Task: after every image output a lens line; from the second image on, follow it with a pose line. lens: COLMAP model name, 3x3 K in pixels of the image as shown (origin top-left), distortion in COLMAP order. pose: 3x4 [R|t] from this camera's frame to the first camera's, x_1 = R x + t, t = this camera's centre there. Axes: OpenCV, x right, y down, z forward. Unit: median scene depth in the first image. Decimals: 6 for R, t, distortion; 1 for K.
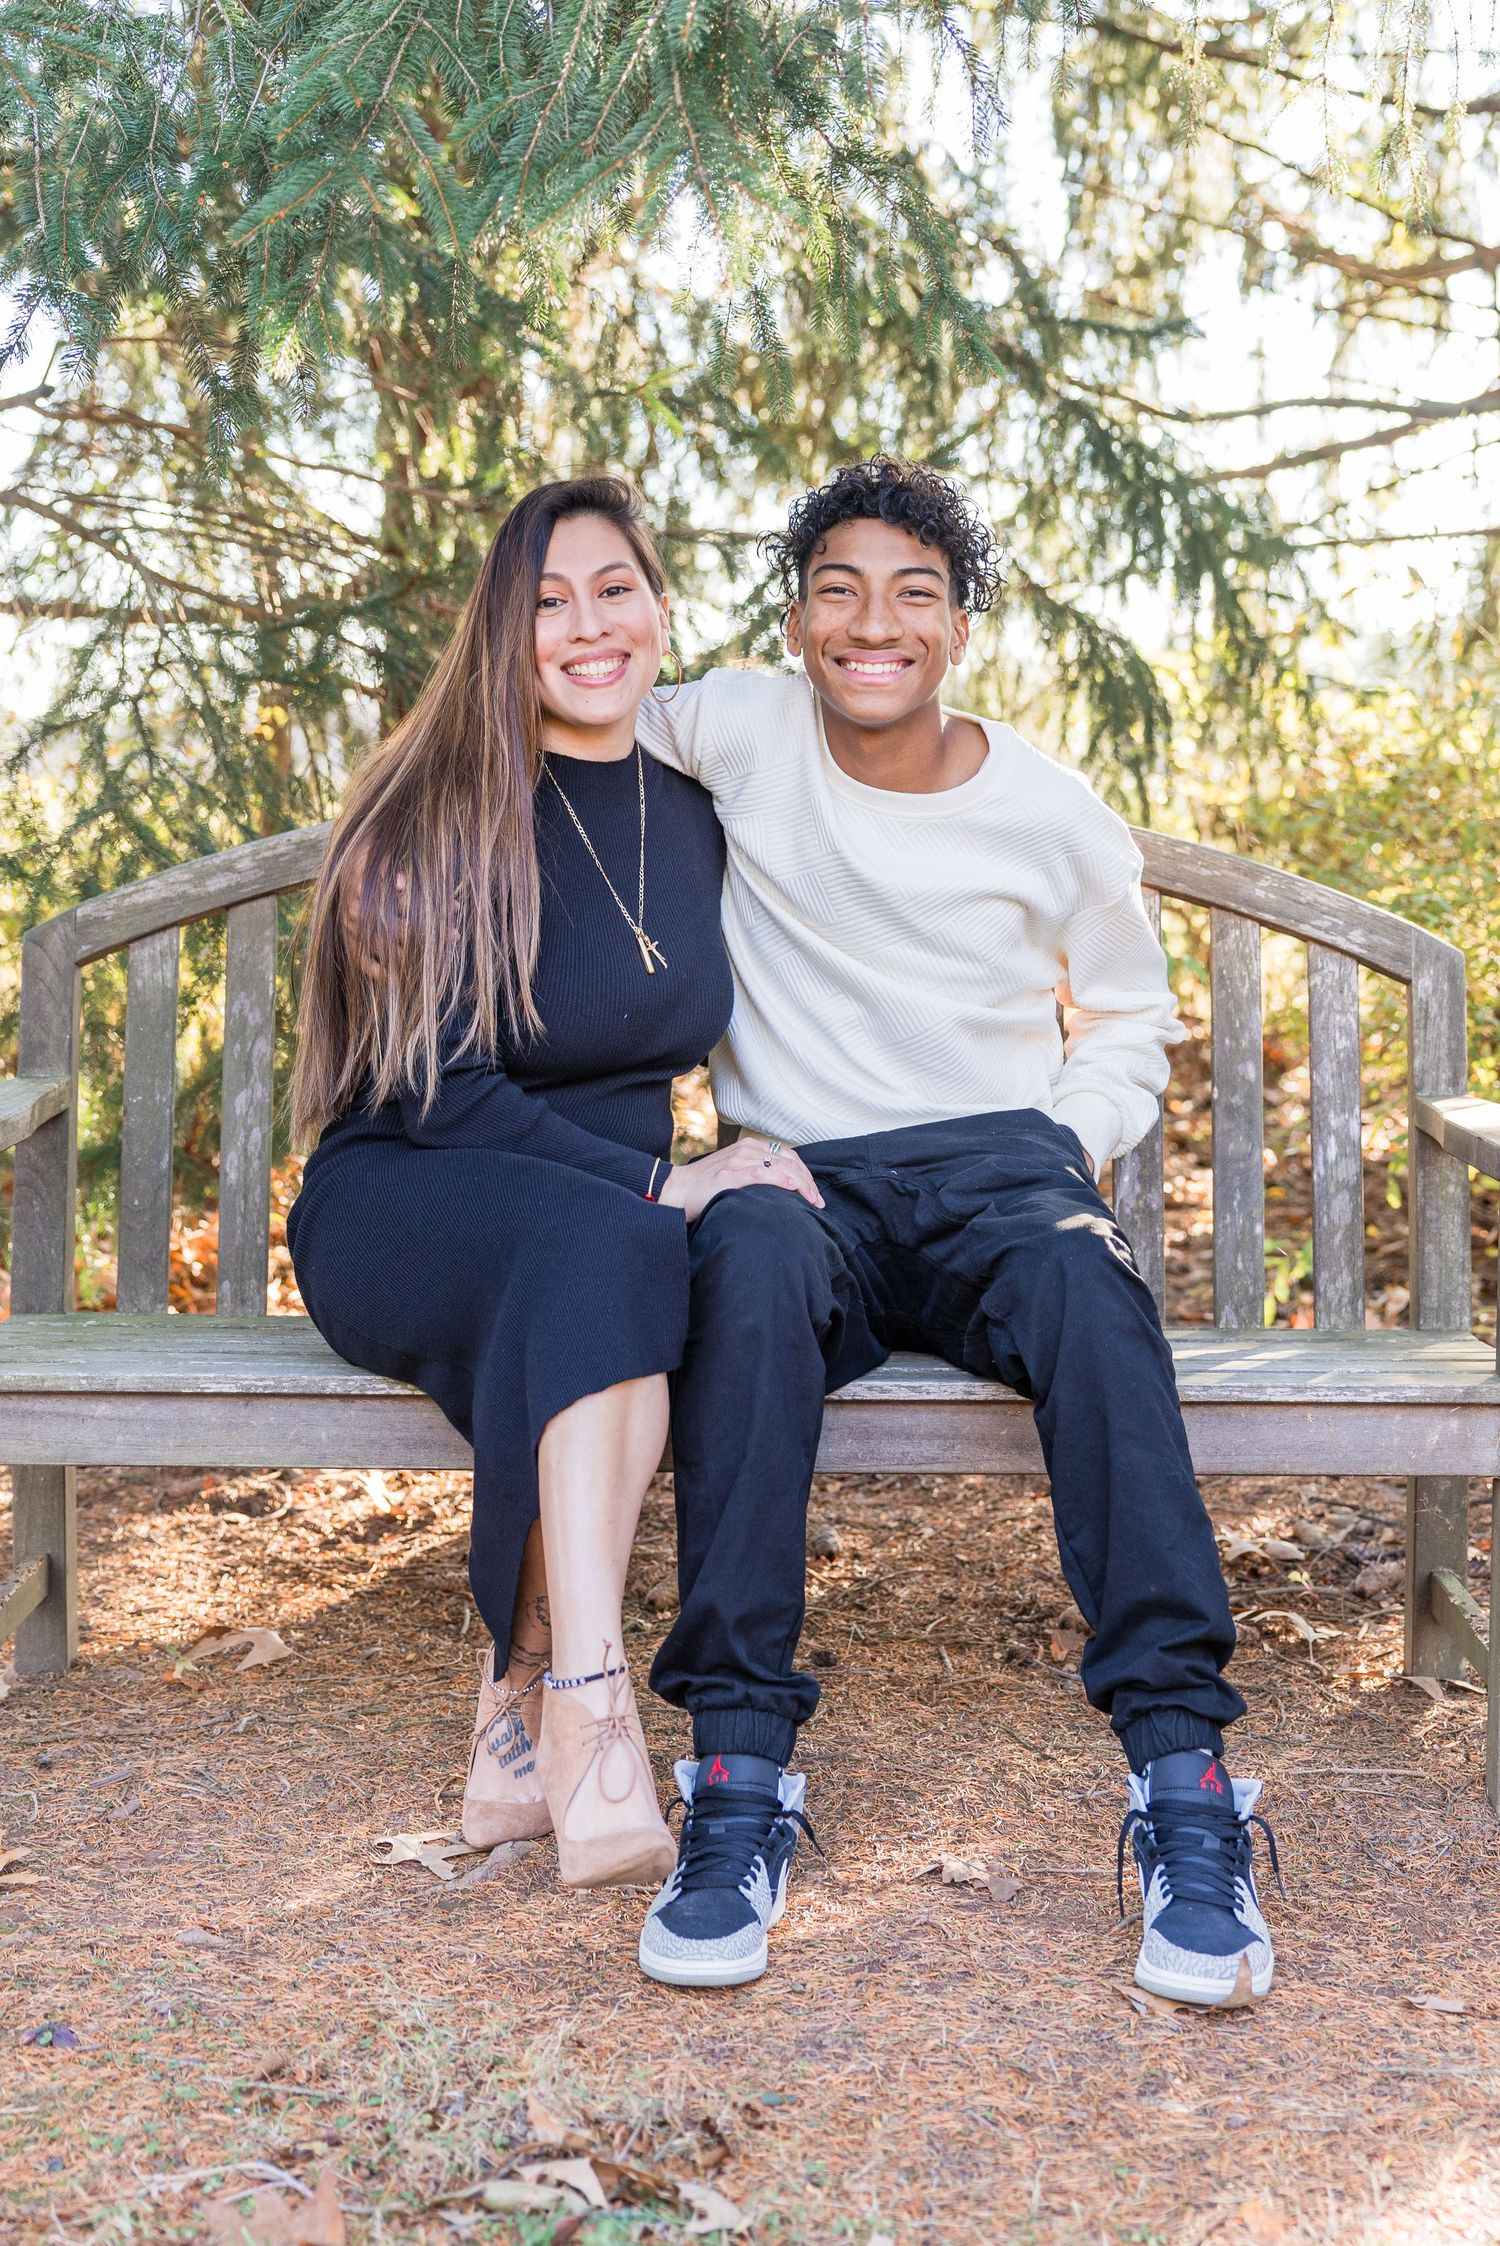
lens RADIAL K [[3012.9, 0, 749.8], [0, 3012.9, 1044.1], [0, 0, 1]] dist [-0.008004, -0.024707]
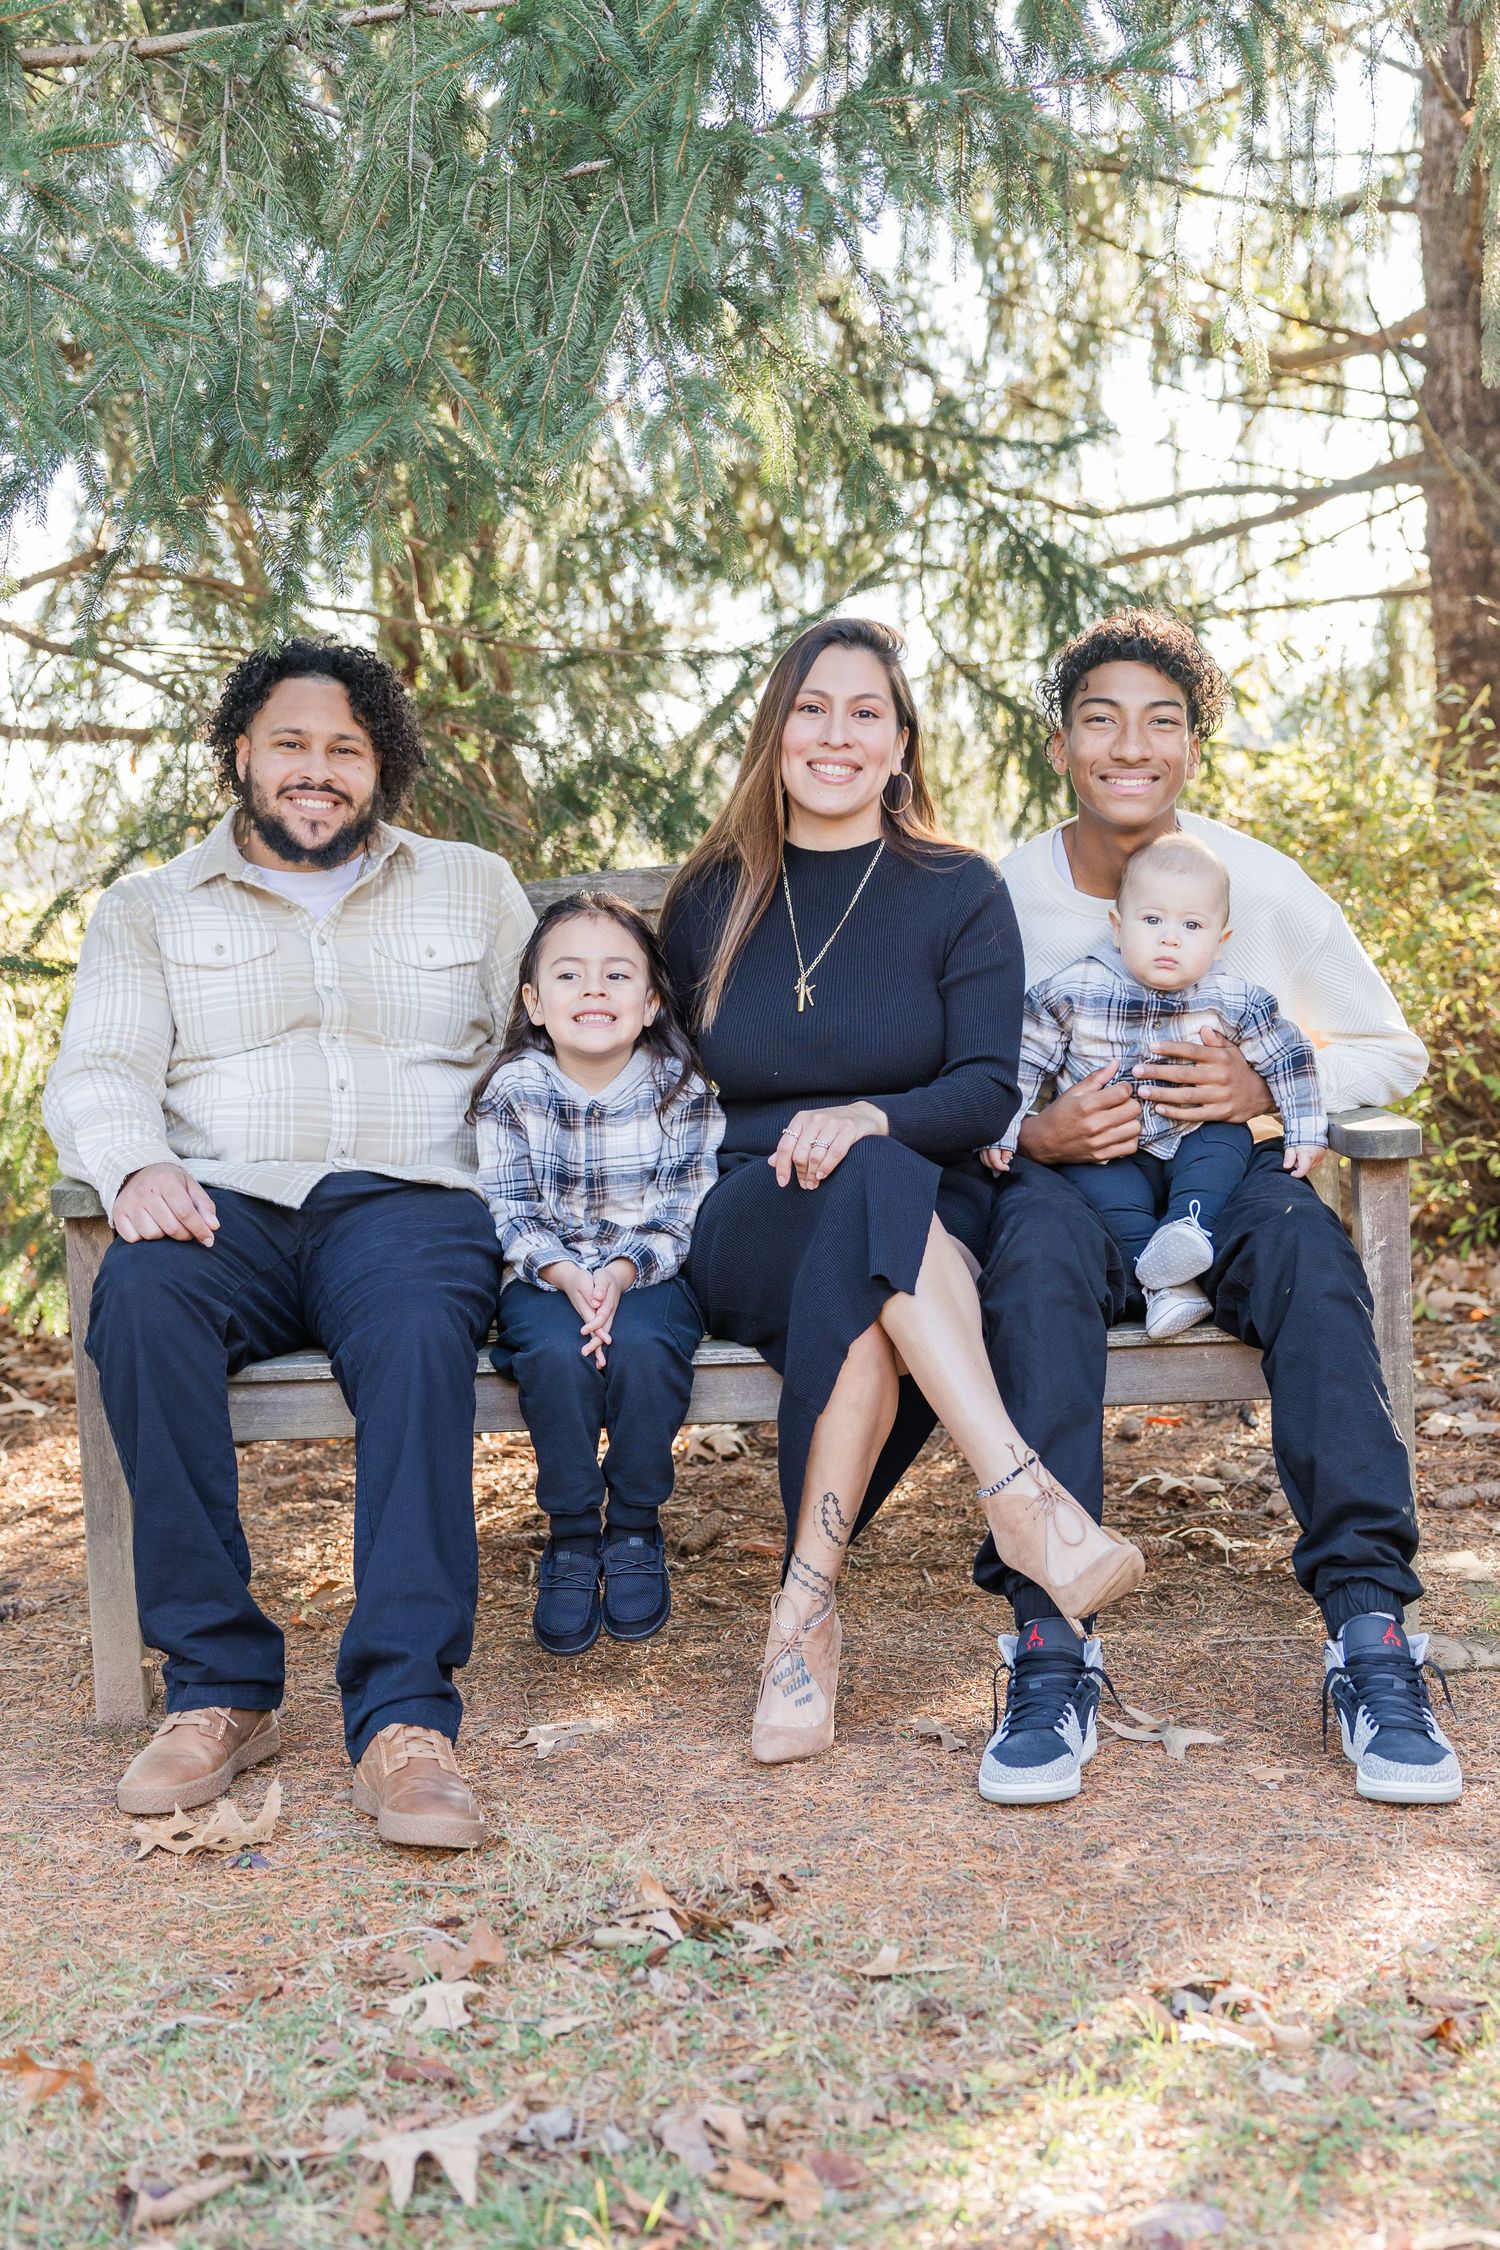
lens RADIAL K [[3043.8, 0, 708.0], [0, 3043.8, 1219.1], [0, 0, 1]] dist [-0.024764, -0.009633]
pose [[0.998695, -0.050483, -0.007707, -0.006613], [0.050718, 0.998130, 0.034111, 0.012109], [0.005971, -0.034458, 0.999388, -0.217586]]
